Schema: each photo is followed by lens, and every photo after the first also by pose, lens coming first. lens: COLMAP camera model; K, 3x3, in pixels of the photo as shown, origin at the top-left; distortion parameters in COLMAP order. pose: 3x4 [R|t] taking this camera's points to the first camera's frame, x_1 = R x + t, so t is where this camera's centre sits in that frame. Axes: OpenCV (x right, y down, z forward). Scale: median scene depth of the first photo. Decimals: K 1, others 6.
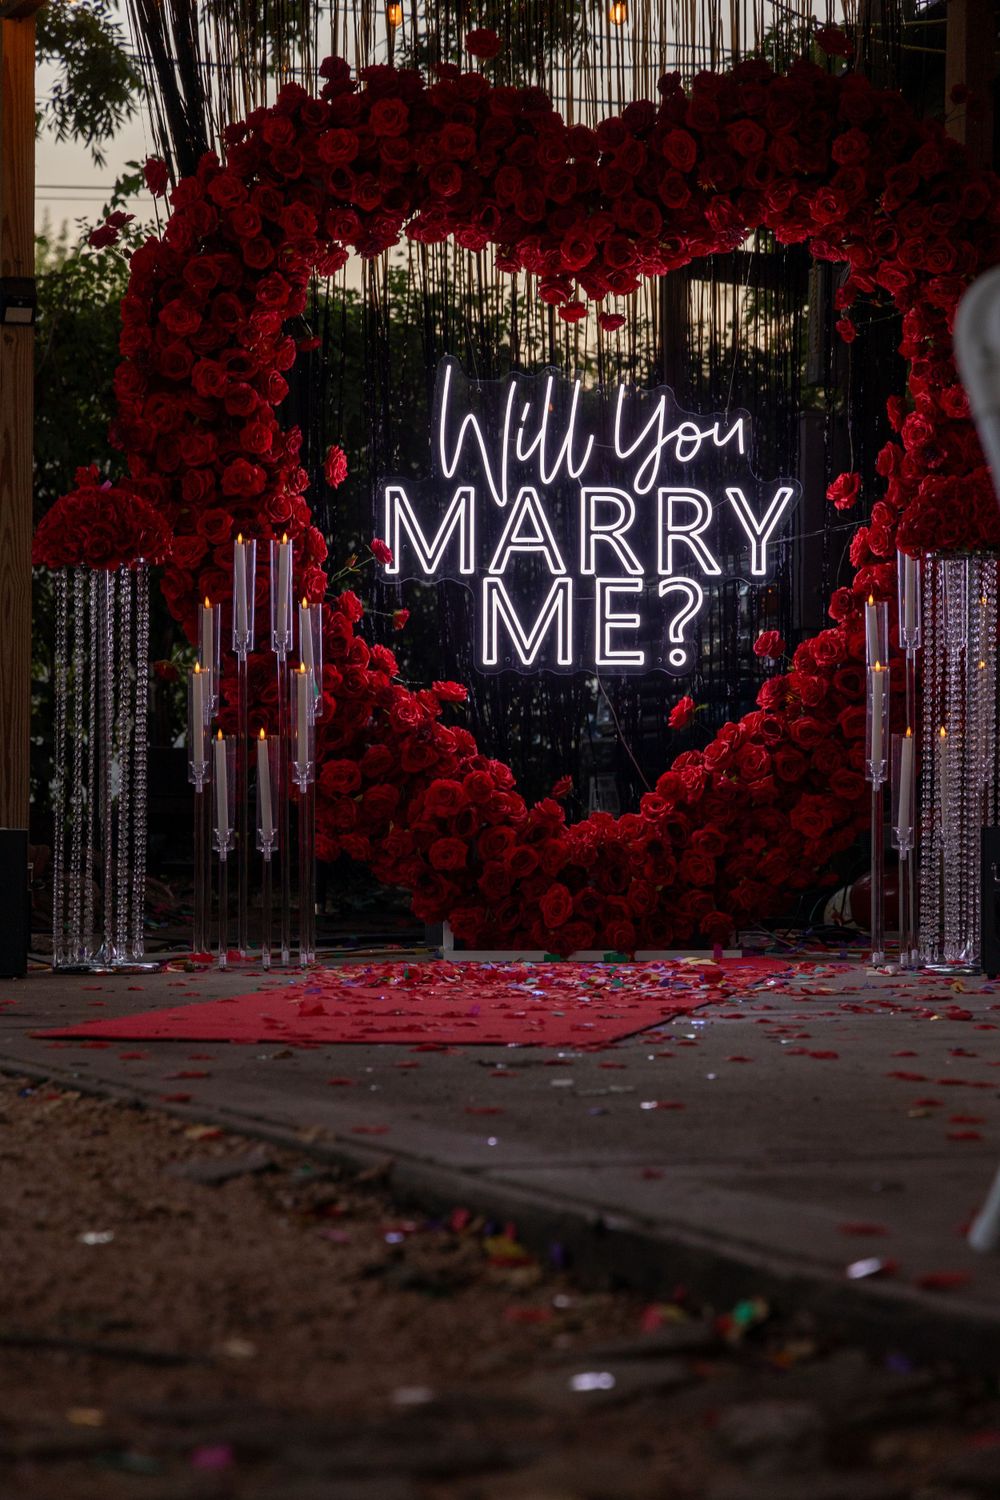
lens RADIAL K [[3993.3, 0, 499.6], [0, 3993.3, 750.8], [0, 0, 1]] dist [0.117031, 0.000000]
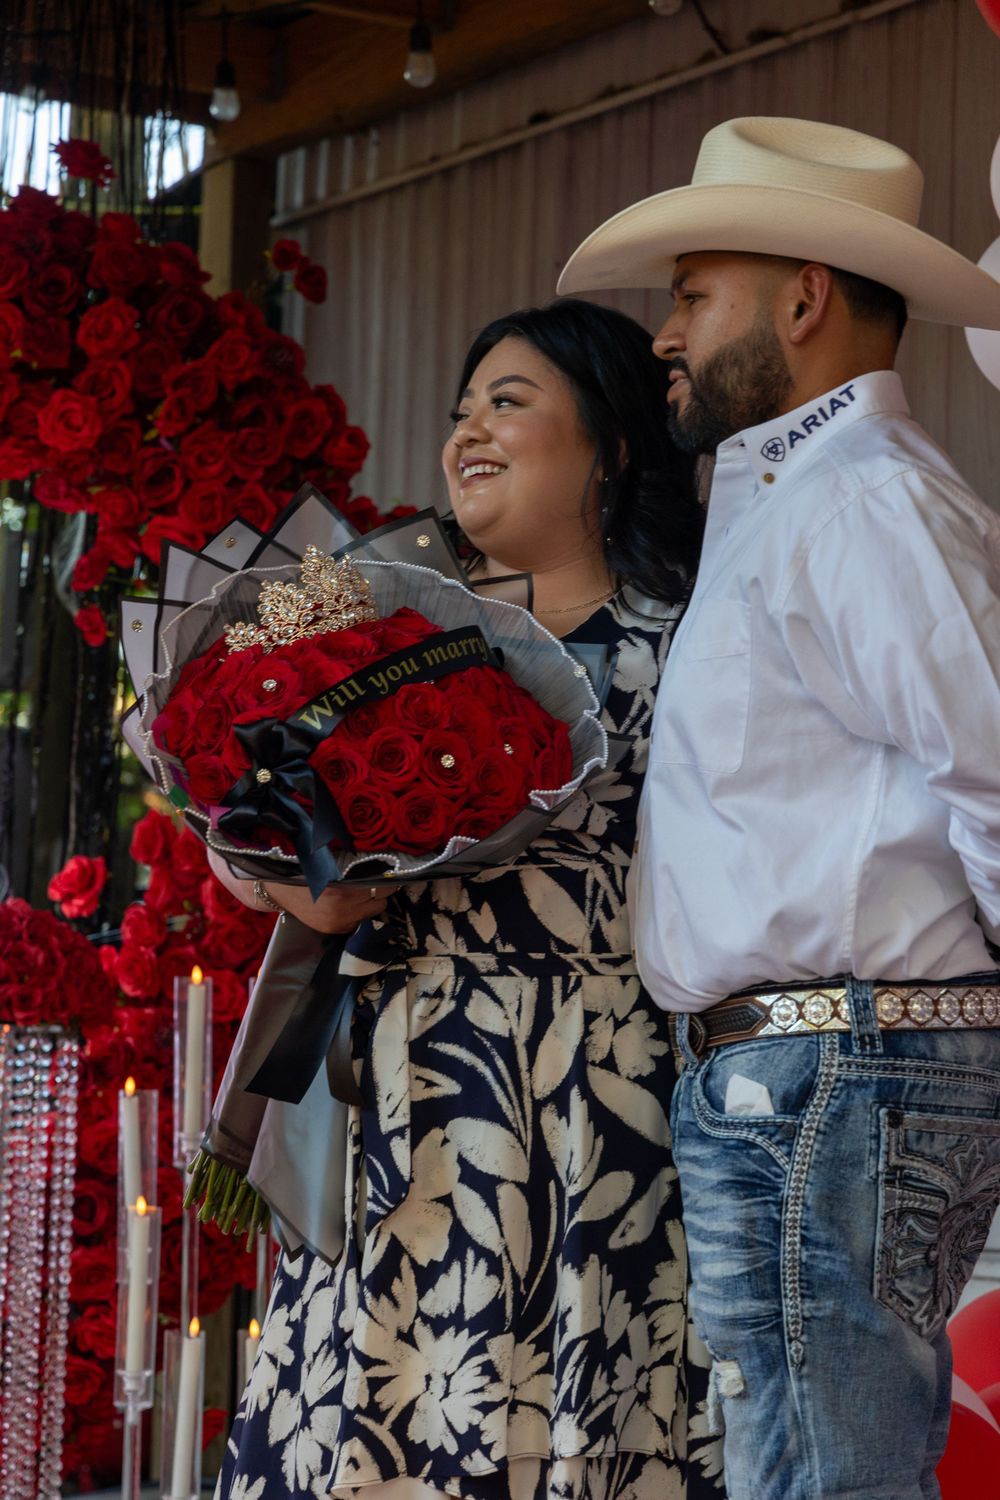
lens RADIAL K [[3625.0, 0, 500.3], [0, 3625.0, 749.2], [0, 0, 1]] dist [-0.056866, 0.000000]
pose [[0.973332, 0.036634, 0.226459, 0.025187], [-0.020728, 0.997173, -0.072222, -0.052238], [-0.228464, 0.065602, 0.971340, 0.493066]]
